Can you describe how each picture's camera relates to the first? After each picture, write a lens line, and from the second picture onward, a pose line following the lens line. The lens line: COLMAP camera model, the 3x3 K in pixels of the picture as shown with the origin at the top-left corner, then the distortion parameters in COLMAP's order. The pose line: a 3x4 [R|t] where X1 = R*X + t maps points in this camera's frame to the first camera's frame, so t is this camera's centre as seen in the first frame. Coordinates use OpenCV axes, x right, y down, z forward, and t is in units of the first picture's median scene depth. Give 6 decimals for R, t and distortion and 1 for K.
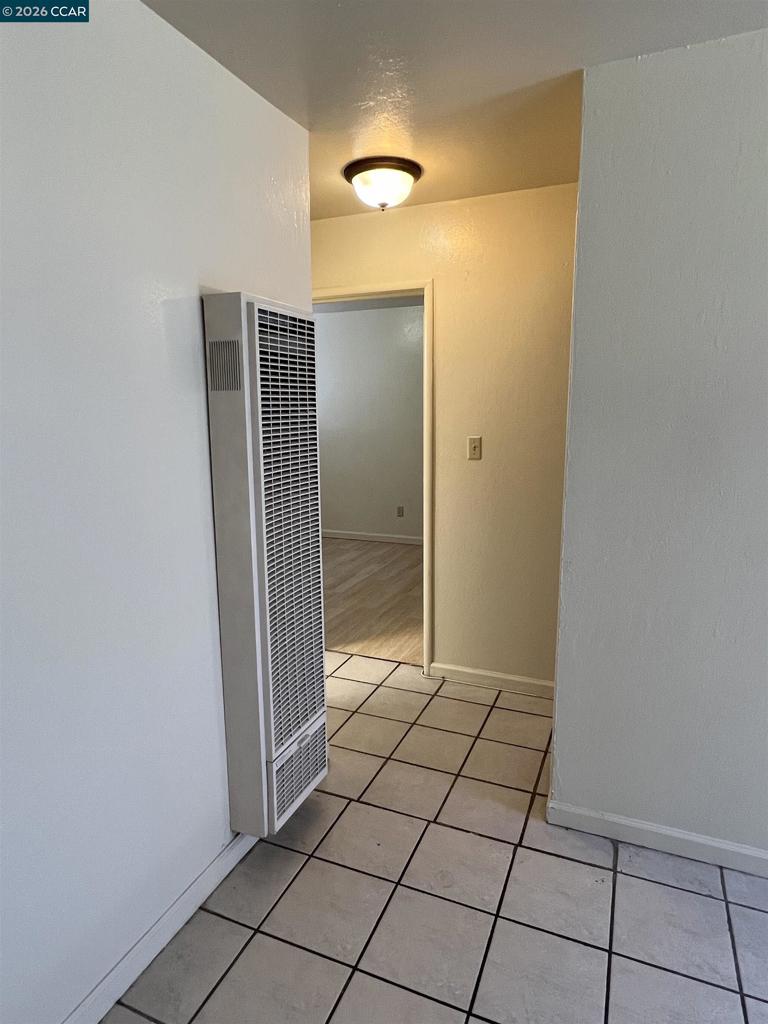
lens RADIAL K [[599.6, 0, 385.5], [0, 599.6, 510.4], [0, 0, 1]] dist [0.018580, 0.000038]
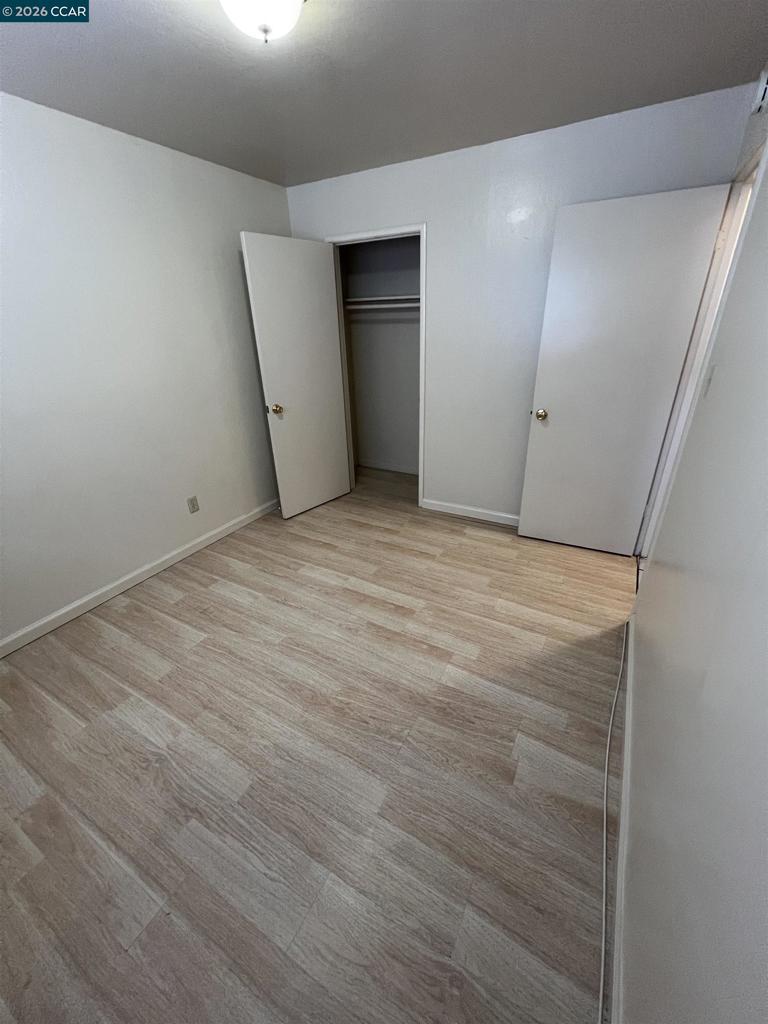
lens RADIAL K [[409.7, 0, 385.4], [0, 409.7, 510.1], [0, 0, 1]] dist [-0.000037, -0.000351]
pose [[0.111803, -0.422517, 0.899433, -0.434362], [0.206217, 0.895269, 0.394928, -0.153330], [-0.972098, 0.141324, 0.187224, 0.854791]]
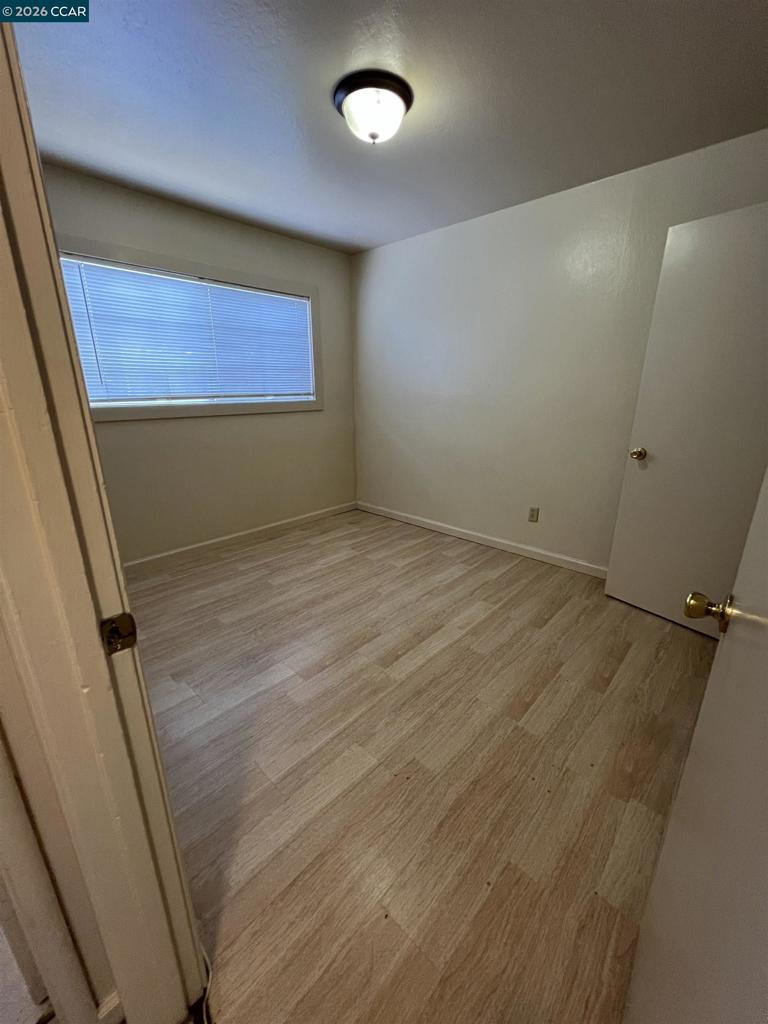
lens RADIAL K [[409.7, 0, 385.6], [0, 409.7, 514.1], [0, 0, 1]] dist [-0.000037, -0.000351]
pose [[0.940476, 0.109646, -0.321687, 0.018837], [-0.068403, 0.988227, 0.136854, -0.062963], [0.332905, -0.106703, 0.936904, 0.594301]]
